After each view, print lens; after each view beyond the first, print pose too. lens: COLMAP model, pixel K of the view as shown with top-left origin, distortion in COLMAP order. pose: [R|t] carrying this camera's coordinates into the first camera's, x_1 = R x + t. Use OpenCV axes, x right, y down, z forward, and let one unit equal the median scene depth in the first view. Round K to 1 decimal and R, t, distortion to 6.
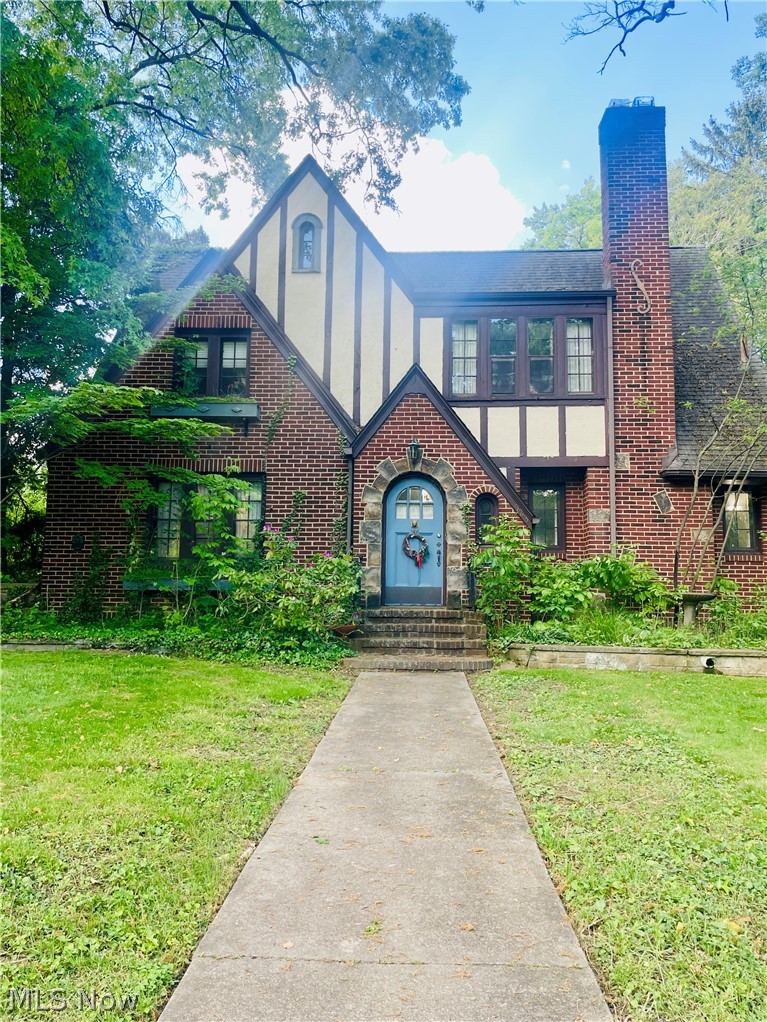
lens RADIAL K [[780.0, 0, 383.5], [0, 780.0, 511.0], [0, 0, 1]] dist [0.081070, -0.099359]
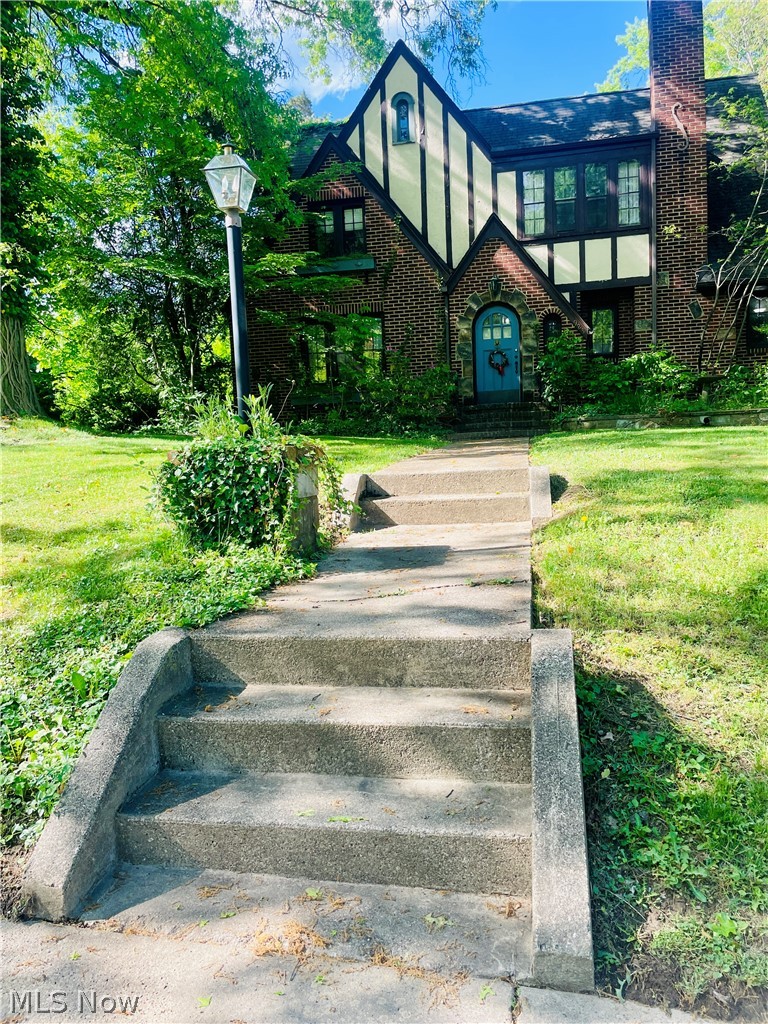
lens RADIAL K [[781.5, 0, 384.0], [0, 781.5, 512.0], [0, 0, 1]] dist [0.081070, -0.099359]
pose [[0.989018, -0.041876, -0.141736, 0.025621], [0.068507, 0.979663, 0.188591, 0.032746], [0.130956, -0.196229, 0.971774, -0.361077]]
